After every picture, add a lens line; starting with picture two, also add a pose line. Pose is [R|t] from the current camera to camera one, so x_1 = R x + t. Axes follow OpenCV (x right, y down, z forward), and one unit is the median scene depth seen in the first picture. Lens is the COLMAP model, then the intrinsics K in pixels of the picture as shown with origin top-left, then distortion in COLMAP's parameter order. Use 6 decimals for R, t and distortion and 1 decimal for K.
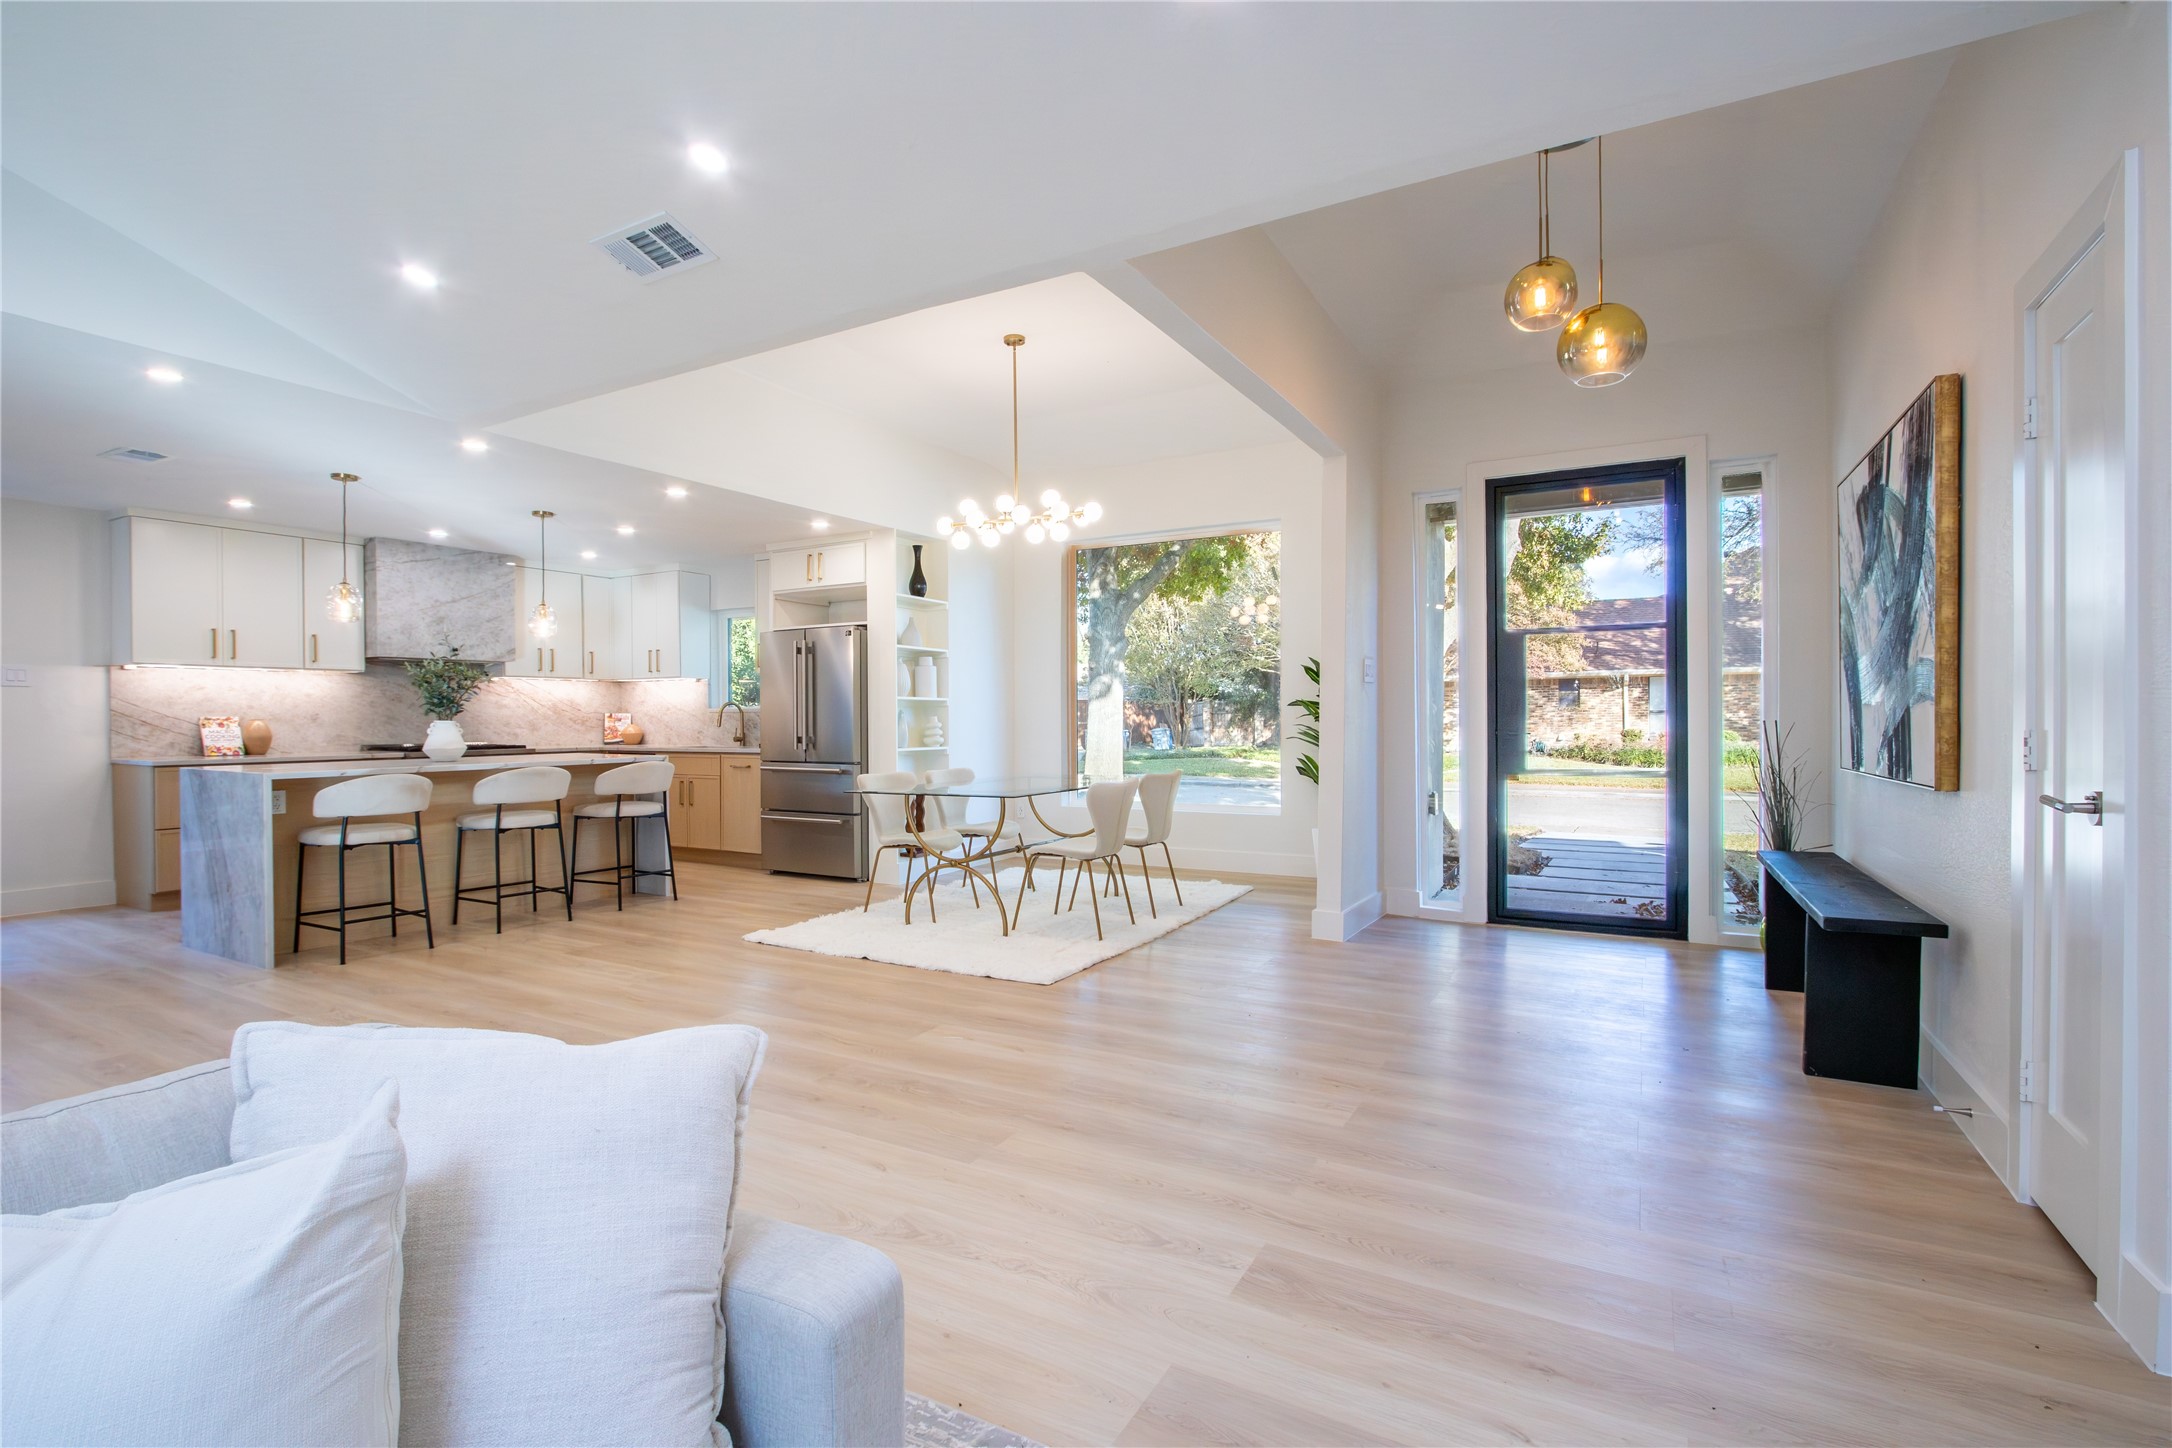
lens RADIAL K [[1000.6, 0, 1077.8], [0, 1000.6, 726.8], [0, 0, 1]] dist [-0.022725, 0.005211]
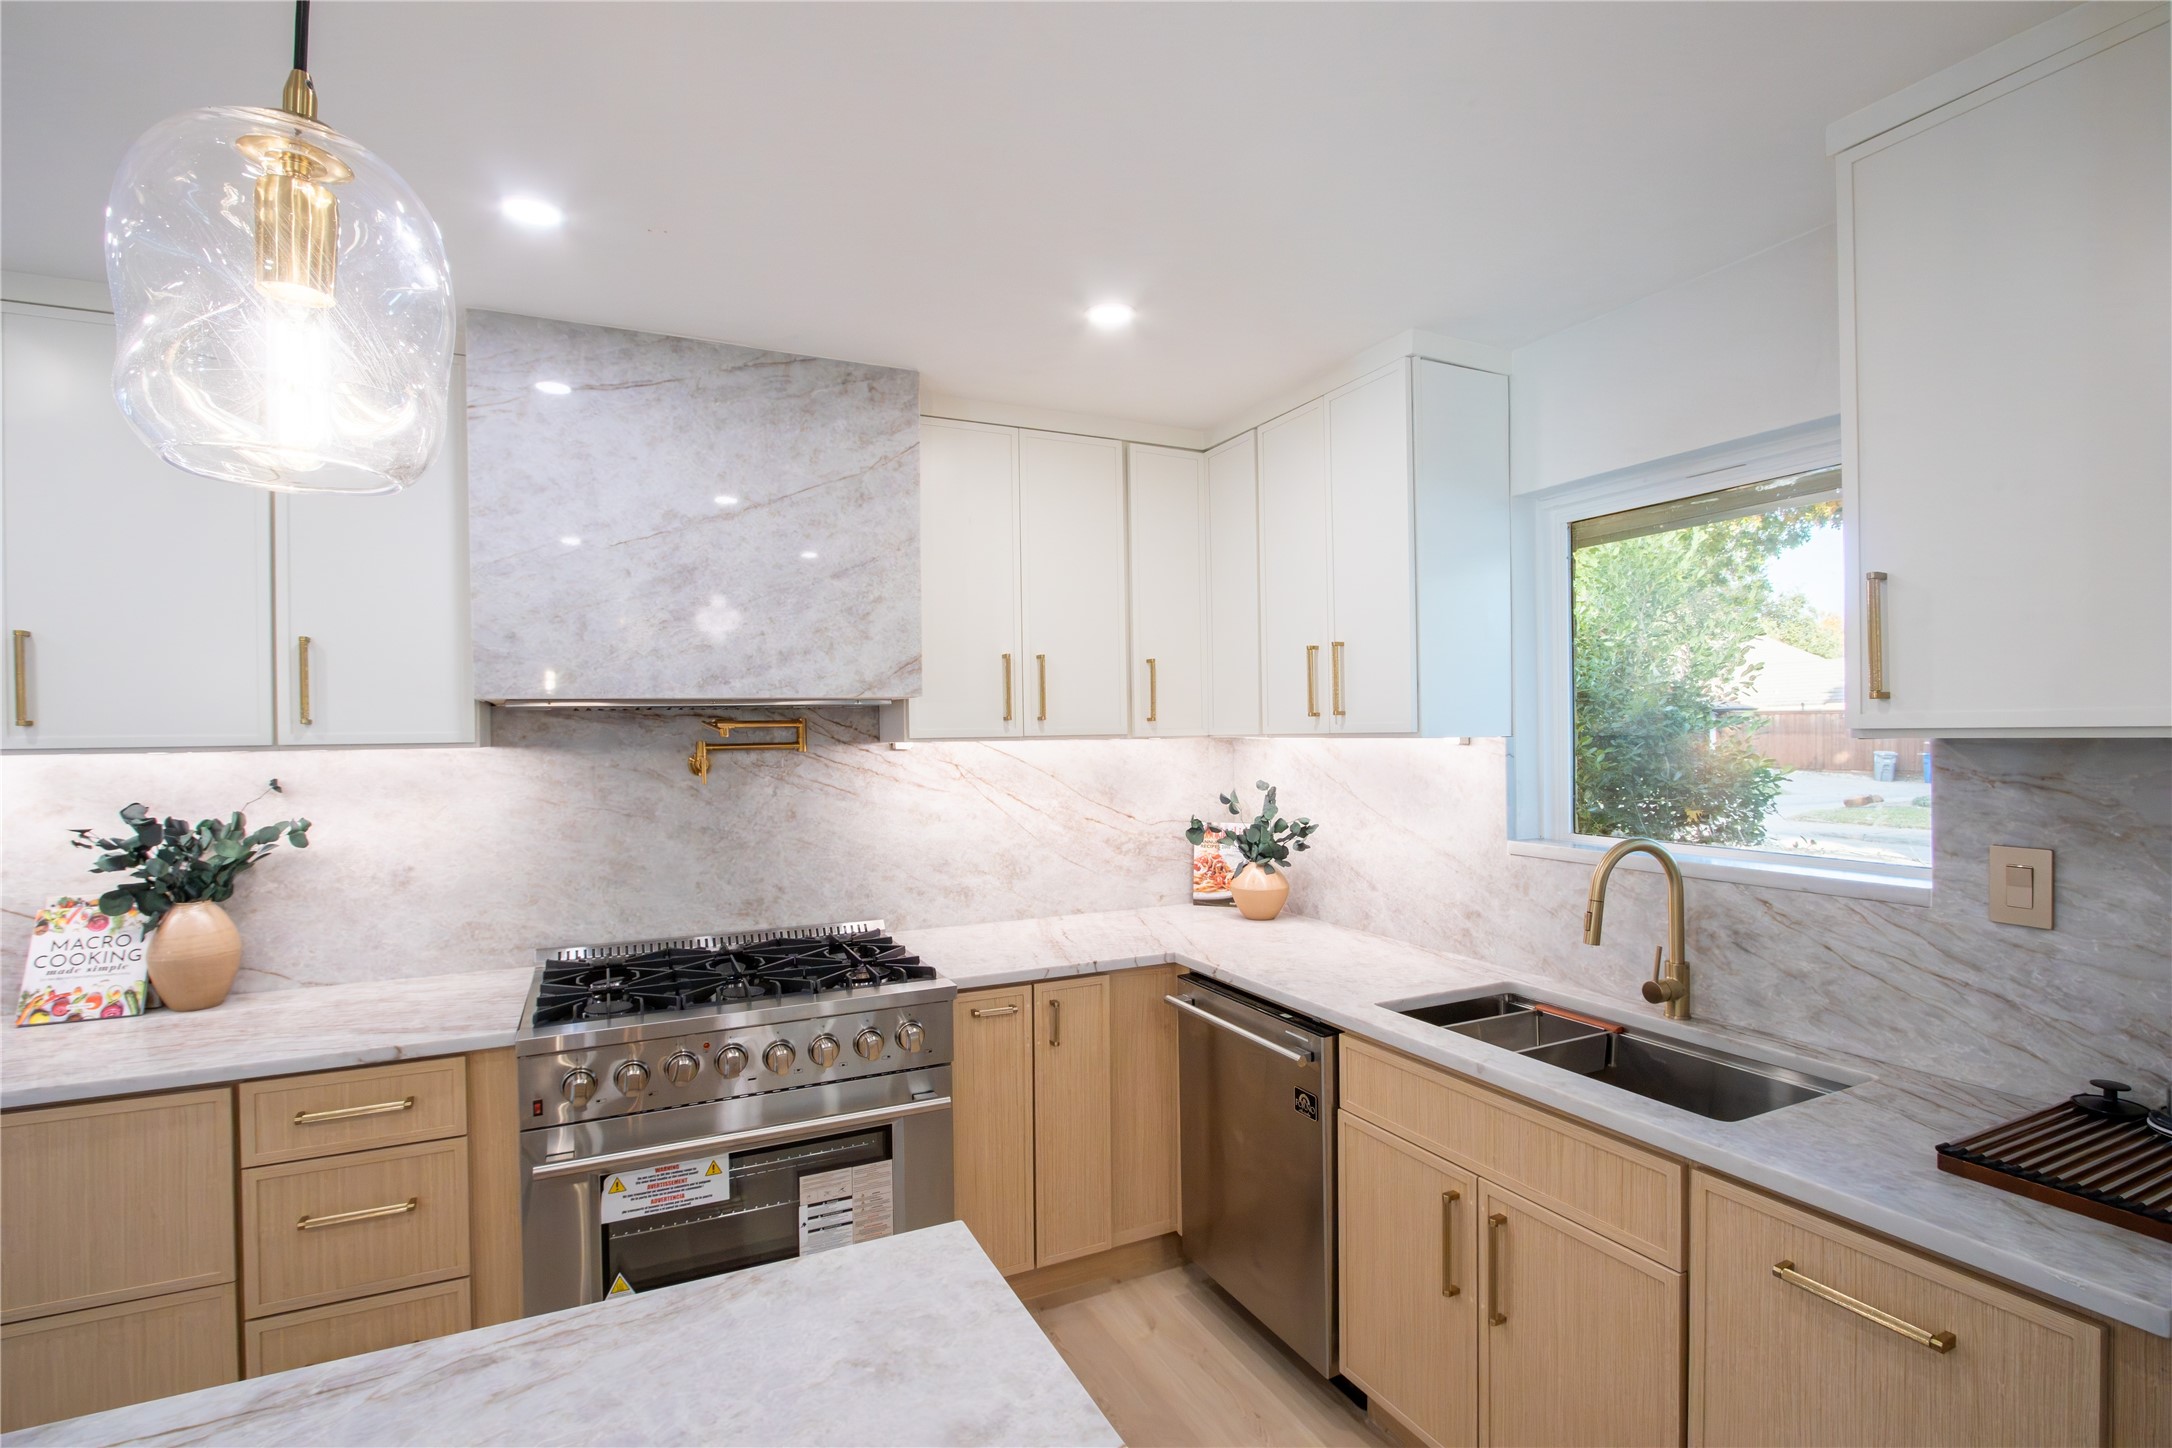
lens RADIAL K [[1000.6, 0, 1080.6], [0, 1000.6, 736.1], [0, 0, 1]] dist [-0.022725, 0.005211]
pose [[0.820062, -0.002489, -0.572269, -0.375613], [0.002057, 0.999997, -0.001402, -0.058671], [0.572271, -0.000028, 0.820065, 0.850835]]
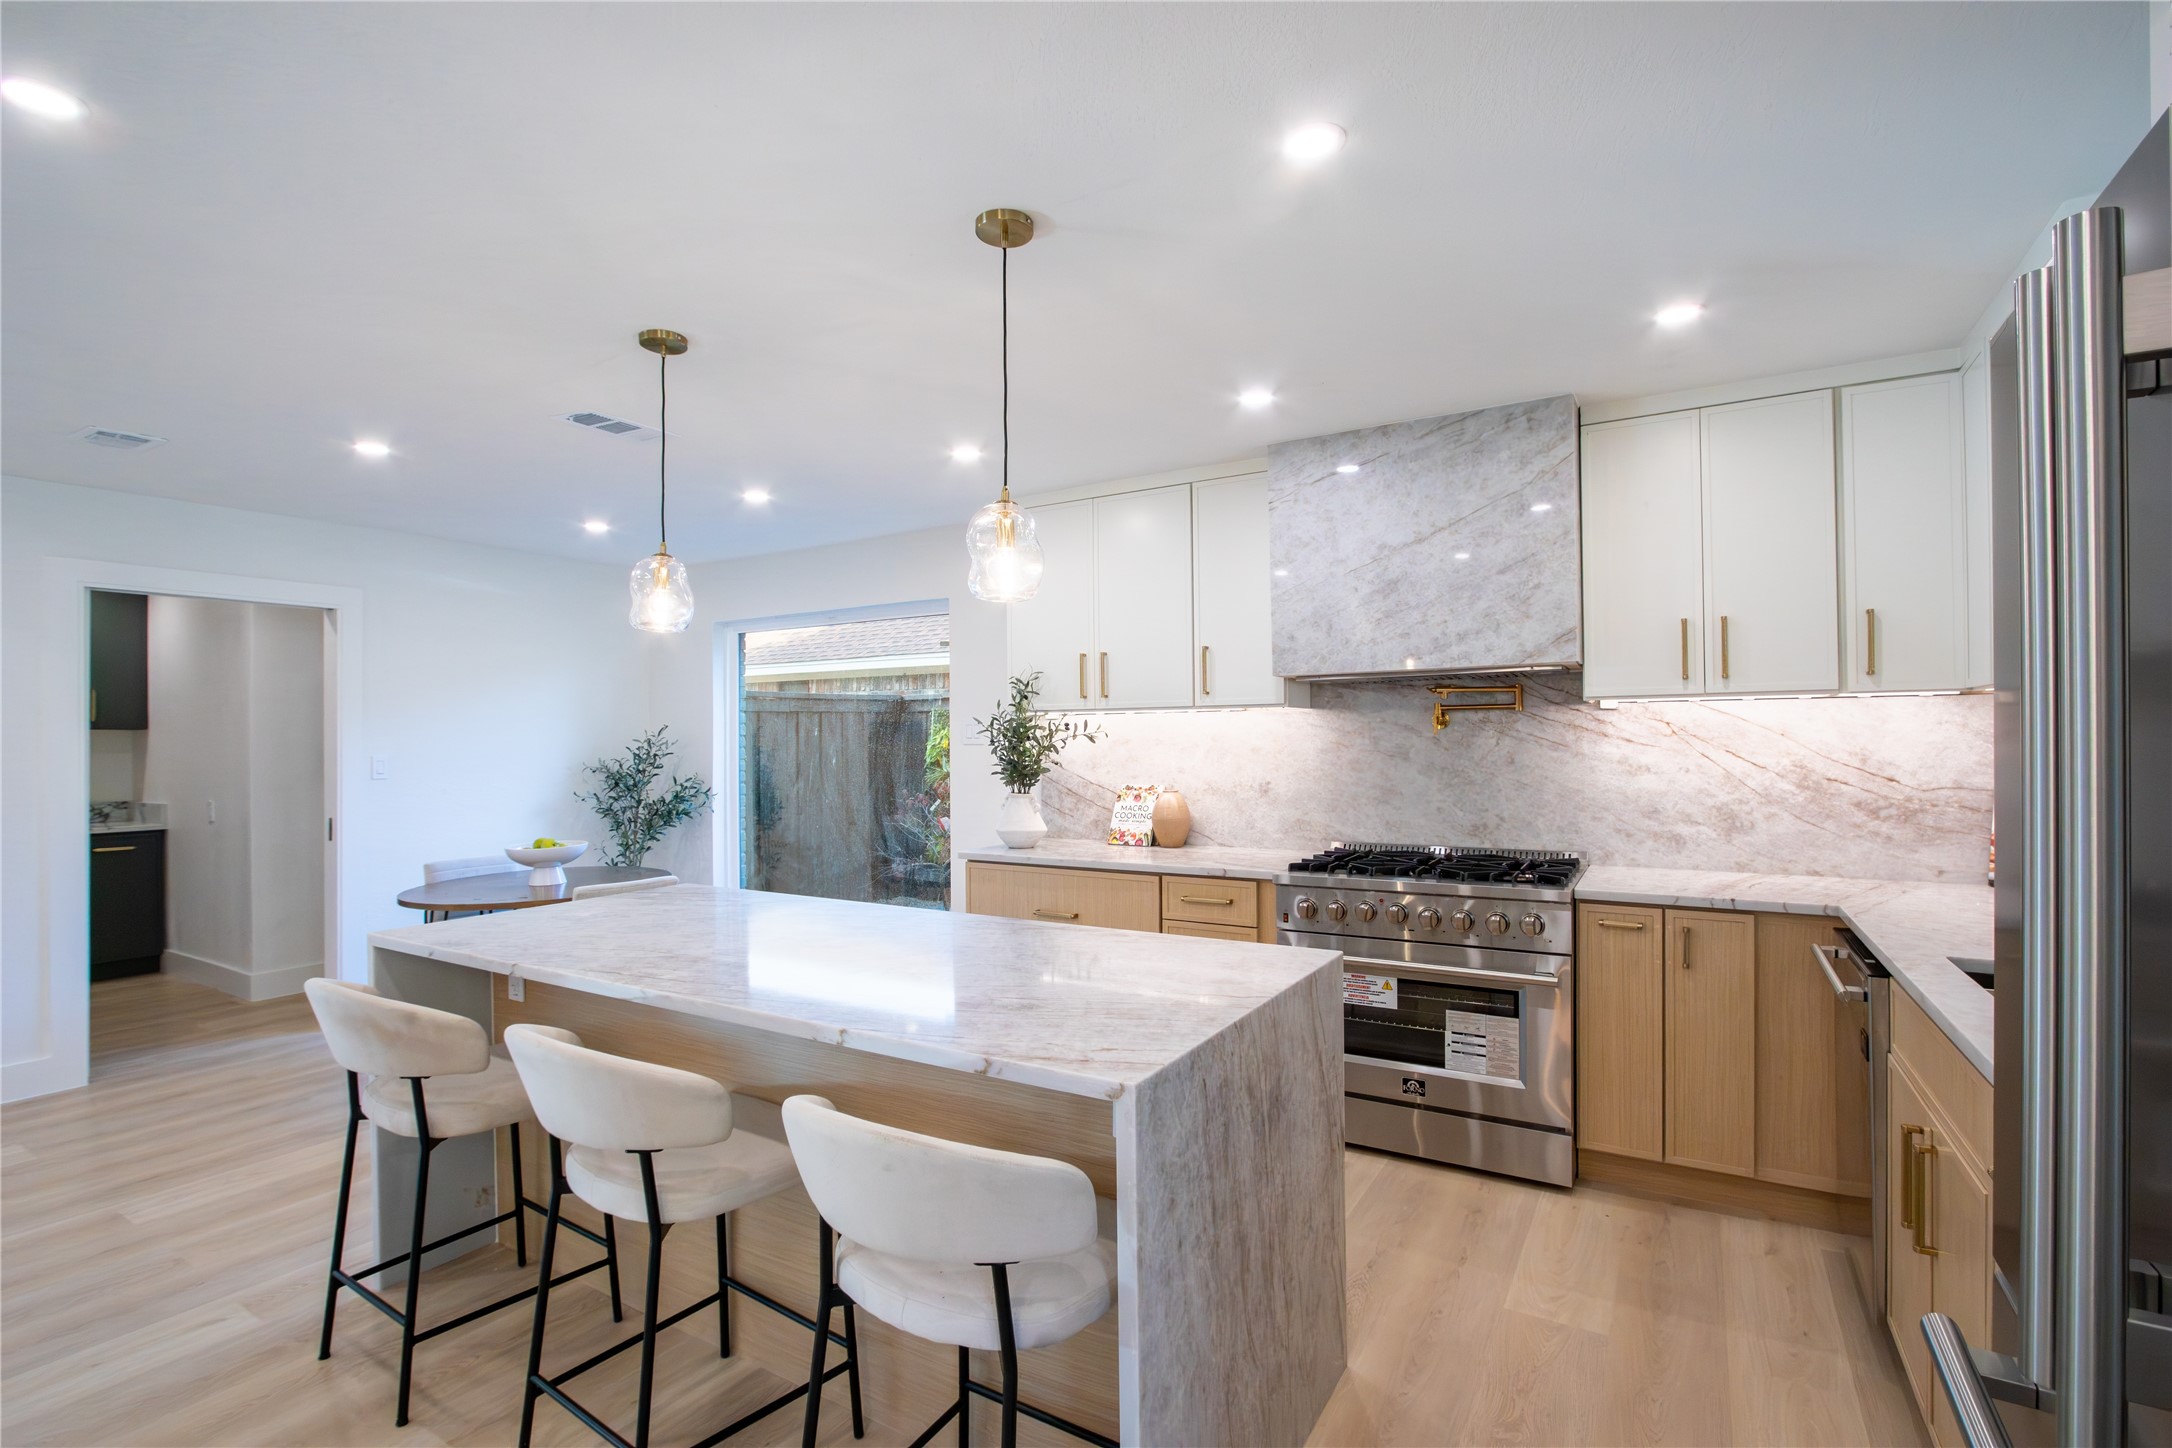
lens RADIAL K [[1000.6, 0, 1081.4], [0, 1000.6, 736.9], [0, 0, 1]] dist [-0.022725, 0.005211]
pose [[-0.029444, 0.002749, -0.999563, -0.183929], [-0.000908, 0.999996, 0.002777, -0.041011], [0.999566, 0.000989, -0.029441, 0.910707]]
